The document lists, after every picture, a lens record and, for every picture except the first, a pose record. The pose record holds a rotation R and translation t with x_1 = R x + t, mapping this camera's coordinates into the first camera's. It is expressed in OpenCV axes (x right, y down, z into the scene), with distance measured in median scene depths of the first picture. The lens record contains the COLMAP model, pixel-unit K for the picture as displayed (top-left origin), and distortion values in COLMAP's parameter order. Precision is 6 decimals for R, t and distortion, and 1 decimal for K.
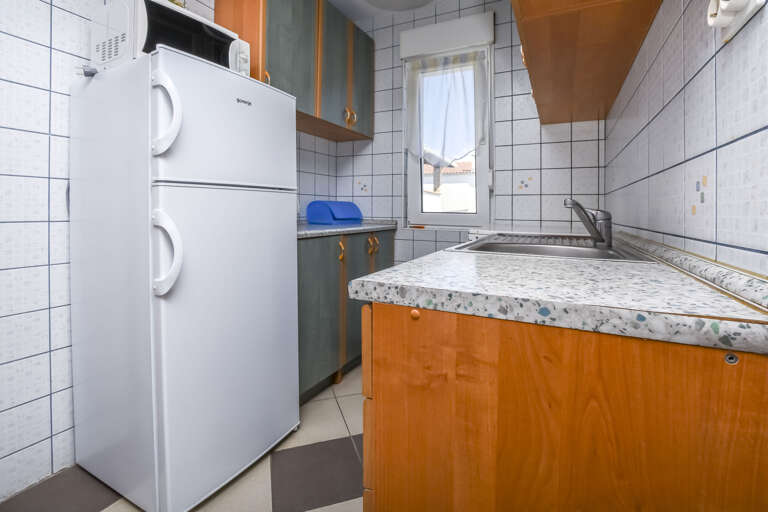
lens RADIAL K [[354.6, 0, 383.3], [0, 354.6, 225.0], [0, 0, 1]] dist [-0.023039, 0.000650]
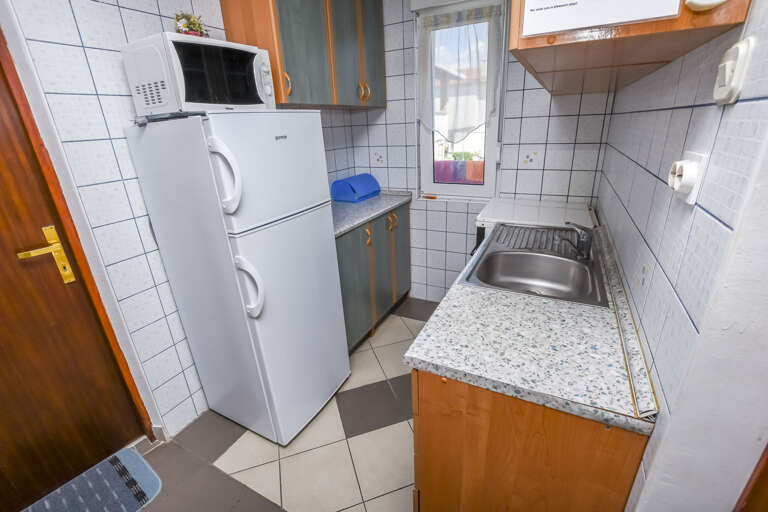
lens RADIAL K [[338.5, 0, 384.0], [0, 338.5, 256.0], [0, 0, 1]] dist [-0.022337, 0.000010]
pose [[0.999030, -0.035949, -0.025422, -0.044650], [0.042346, 0.942617, 0.331180, -0.280414], [0.012057, -0.331936, 0.943225, -0.113168]]
